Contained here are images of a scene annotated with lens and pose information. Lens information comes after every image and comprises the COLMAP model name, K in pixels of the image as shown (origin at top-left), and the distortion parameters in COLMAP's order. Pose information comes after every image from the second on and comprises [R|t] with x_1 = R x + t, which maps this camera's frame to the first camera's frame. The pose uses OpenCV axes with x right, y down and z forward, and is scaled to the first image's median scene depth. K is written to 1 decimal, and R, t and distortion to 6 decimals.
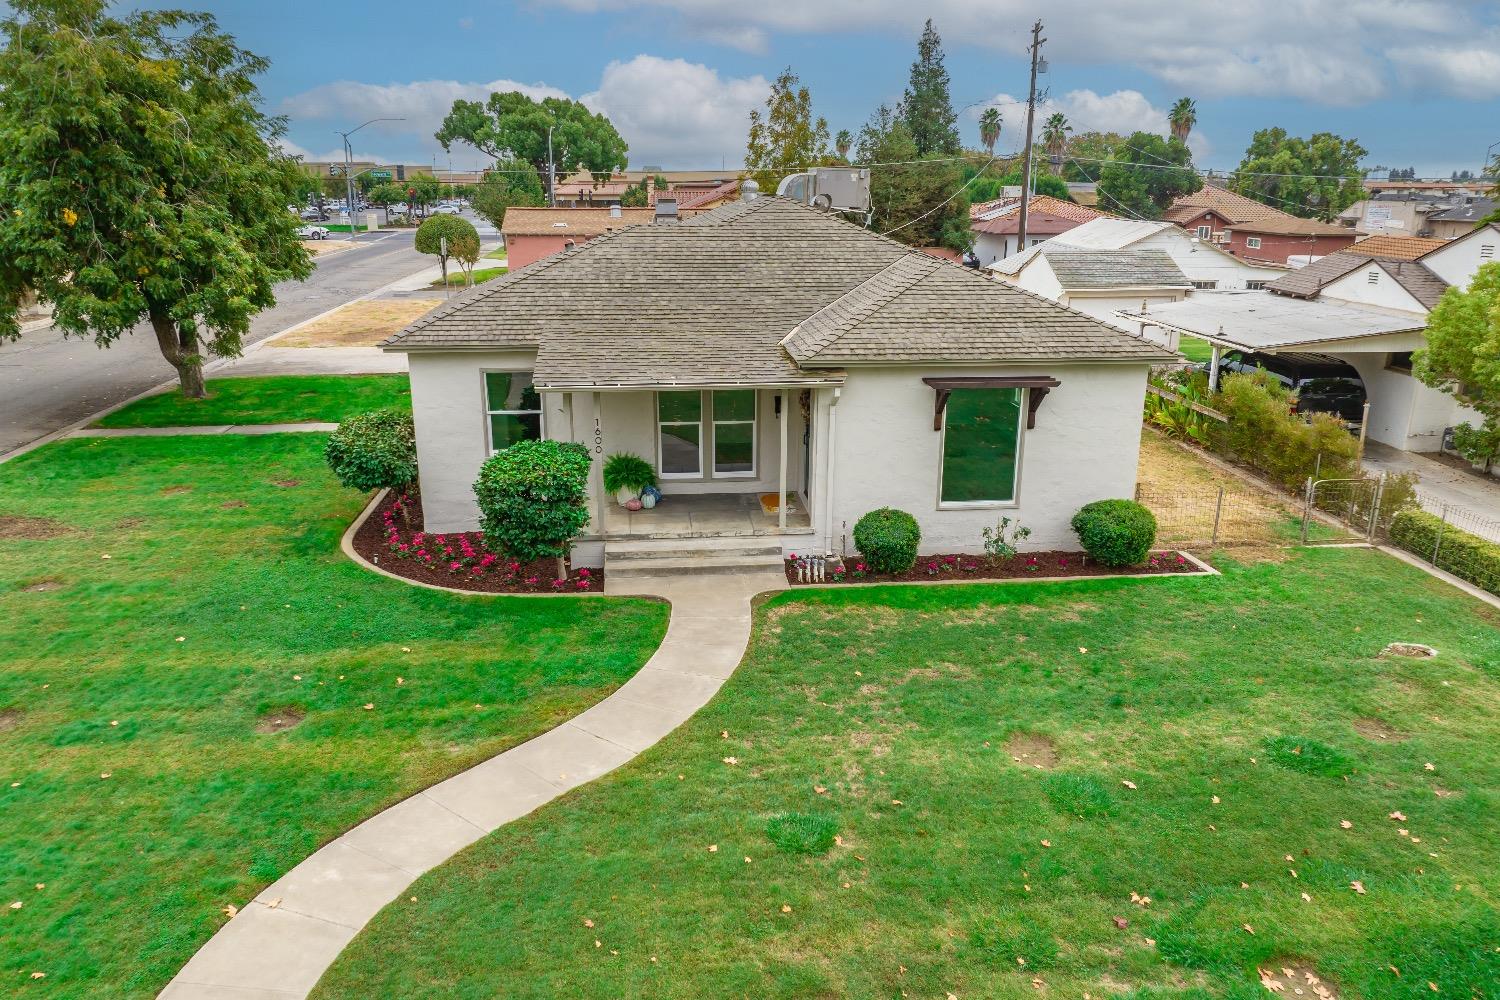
lens RADIAL K [[1056.8, 0, 755.2], [0, 1056.8, 495.8], [0, 0, 1]] dist [-0.047487, 0.018934]
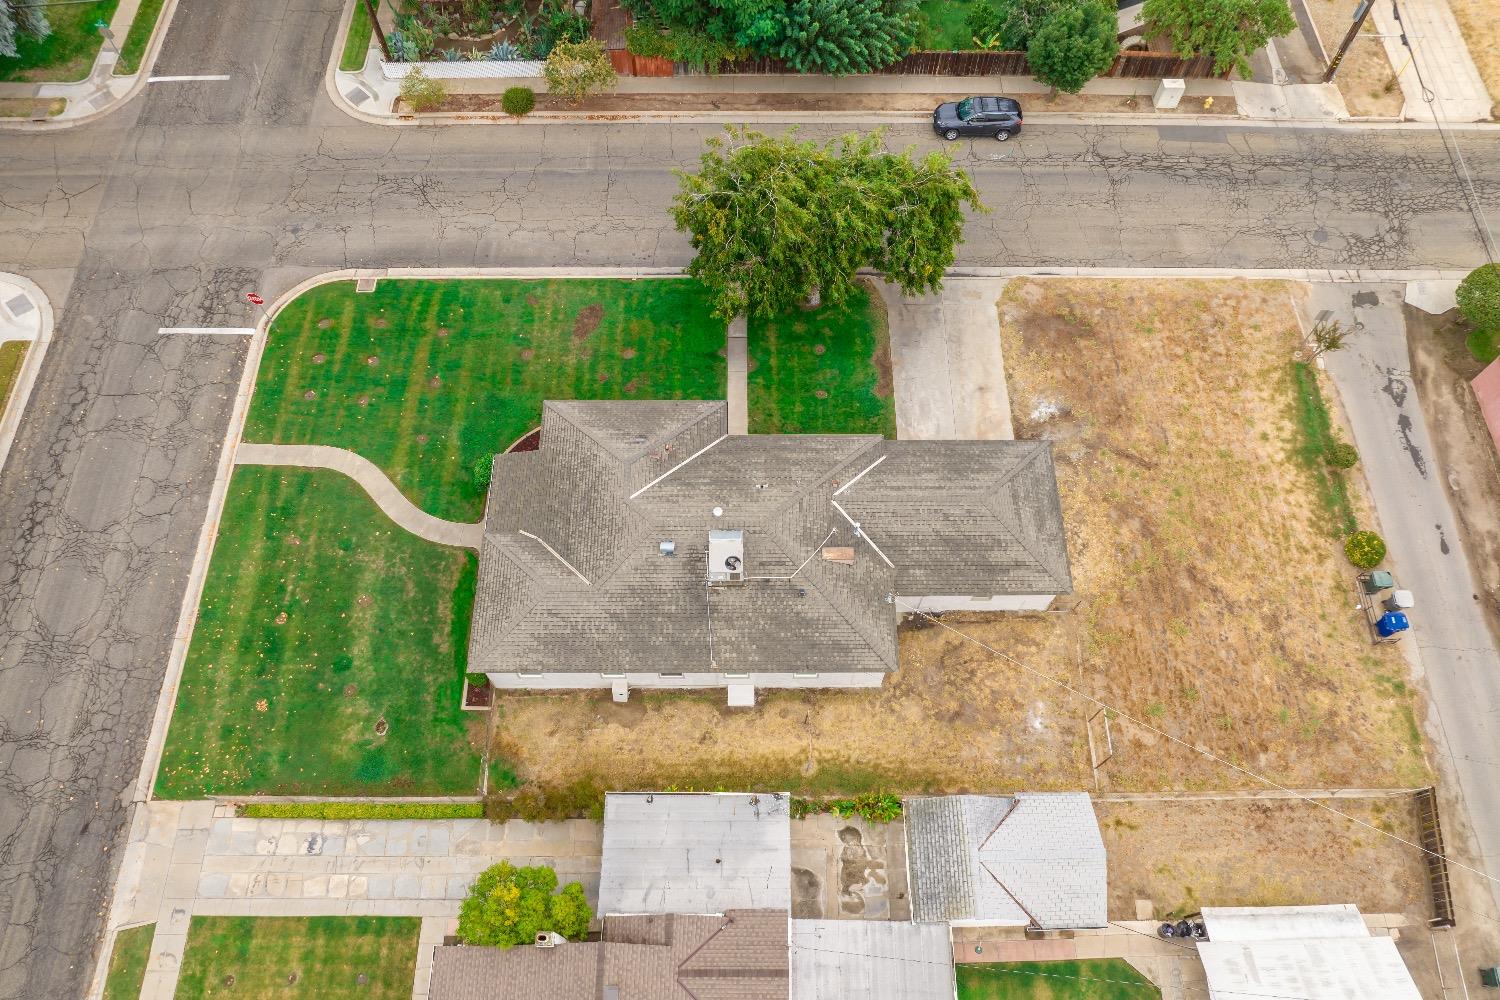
lens RADIAL K [[1056.8, 0, 753.9], [0, 1056.8, 499.1], [0, 0, 1]] dist [-0.047487, 0.018934]
pose [[-0.099642, 0.881098, -0.462319, 1.049031], [-0.296517, 0.417227, 0.859069, -2.461854], [0.949815, 0.222684, 0.219687, 0.920934]]
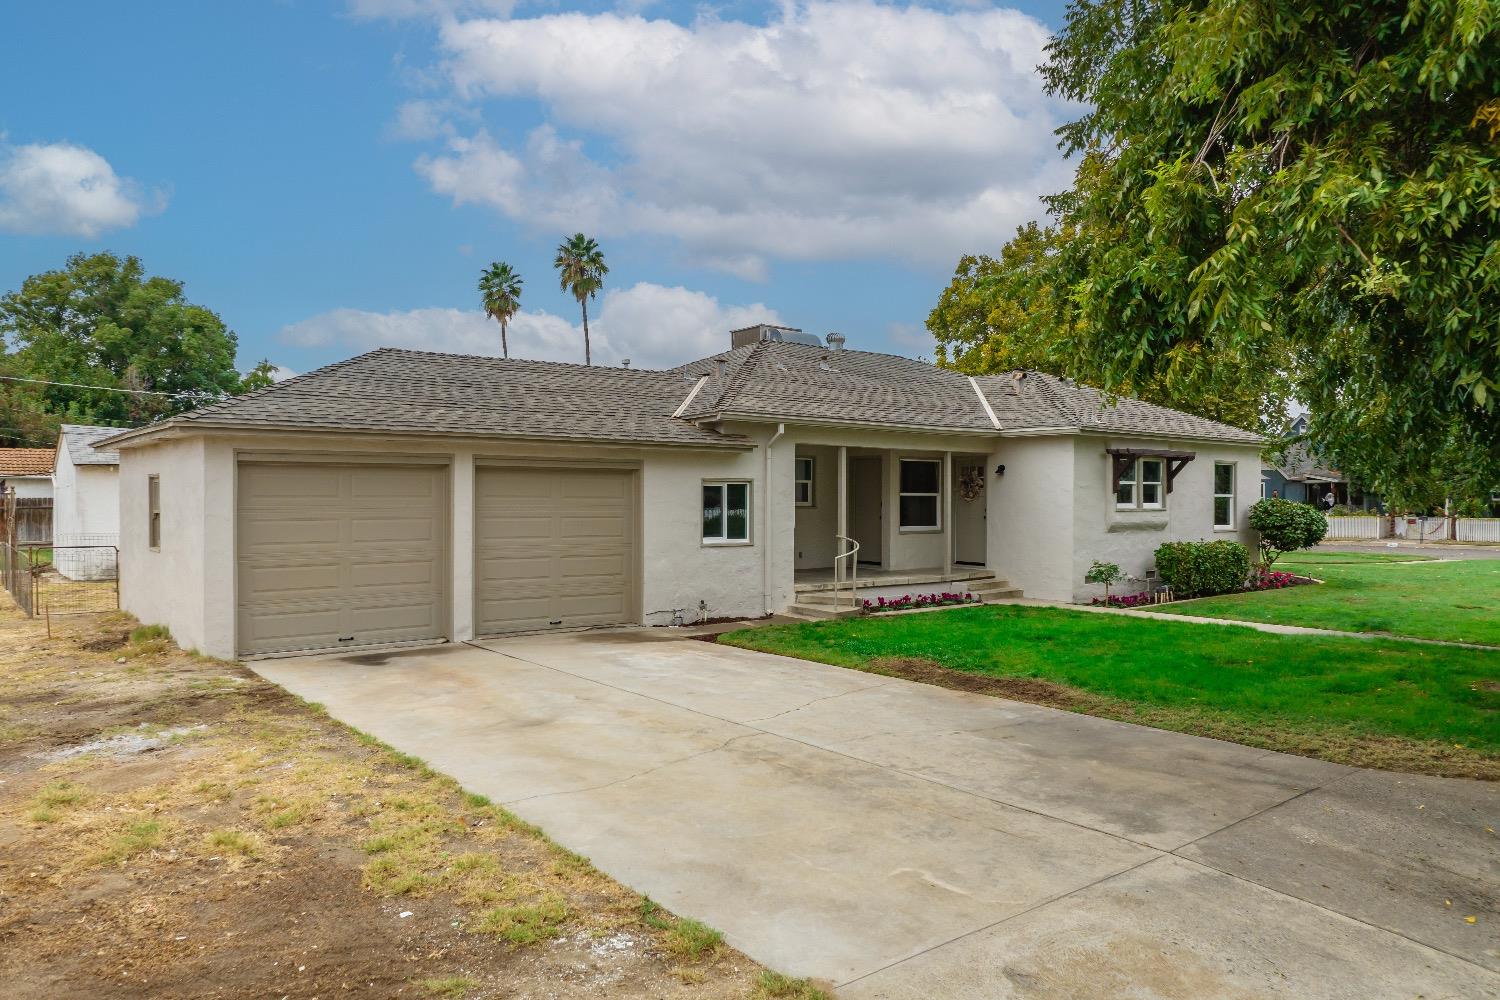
lens RADIAL K [[1056.8, 0, 749.3], [0, 1056.8, 500.5], [0, 0, 1]] dist [-0.047487, 0.018934]
pose [[-0.542200, -0.005467, 0.840232, -1.108340], [0.239583, 0.957462, 0.160832, -0.451640], [-0.805369, 0.288508, -0.517826, 2.229486]]
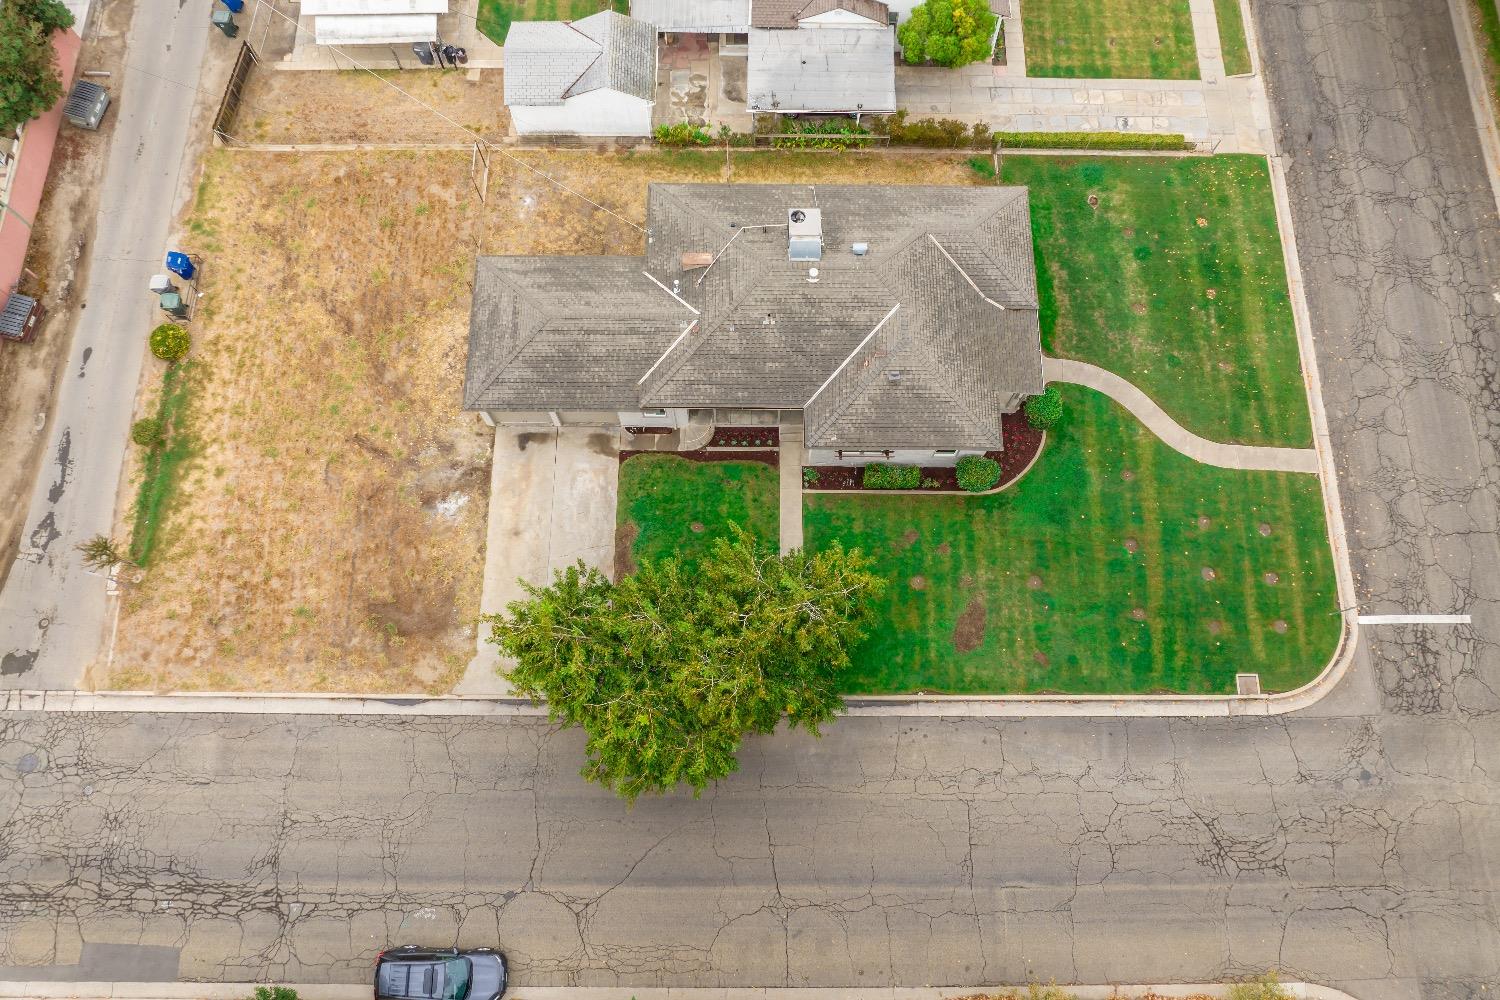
lens RADIAL K [[1056.8, 0, 750.2], [0, 1056.8, 498.7], [0, 0, 1]] dist [-0.047487, 0.018934]
pose [[0.109486, -0.950676, 0.290221, -1.219124], [0.283258, 0.309710, 0.907659, -2.482221], [-0.952774, -0.017169, 0.303195, 0.763366]]
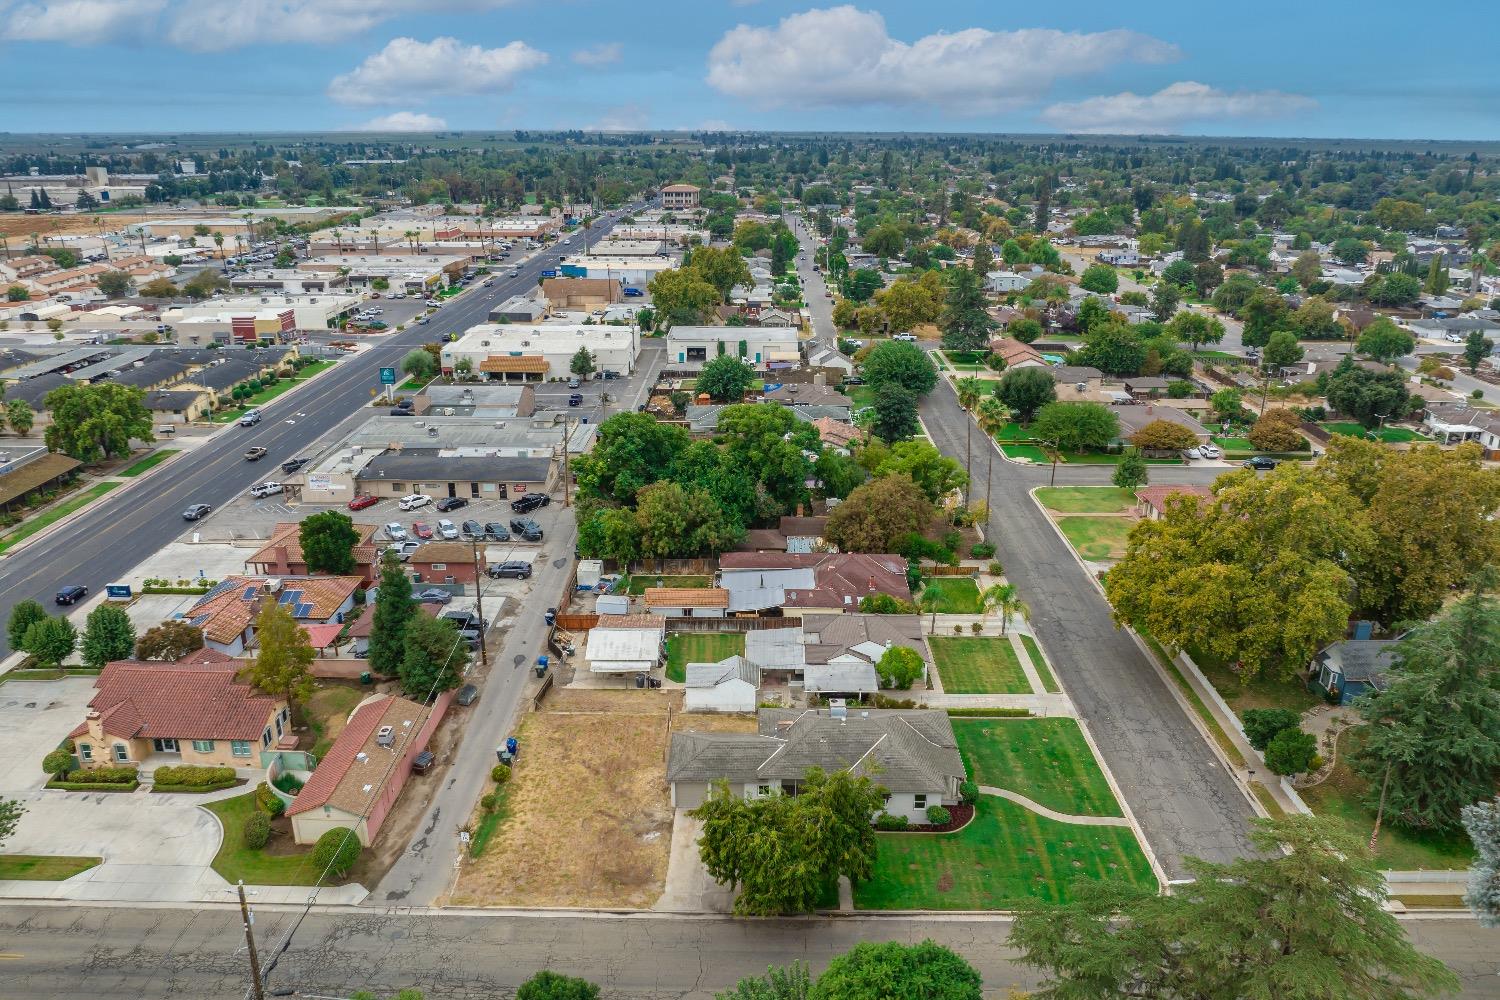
lens RADIAL K [[1056.8, 0, 748.2], [0, 1056.8, 487.1], [0, 0, 1]] dist [-0.047487, 0.018934]
pose [[0.116060, -0.327037, 0.937858, -4.390927], [0.283989, 0.915746, 0.284183, -2.965950], [-0.951777, 0.233359, 0.199156, 0.542424]]
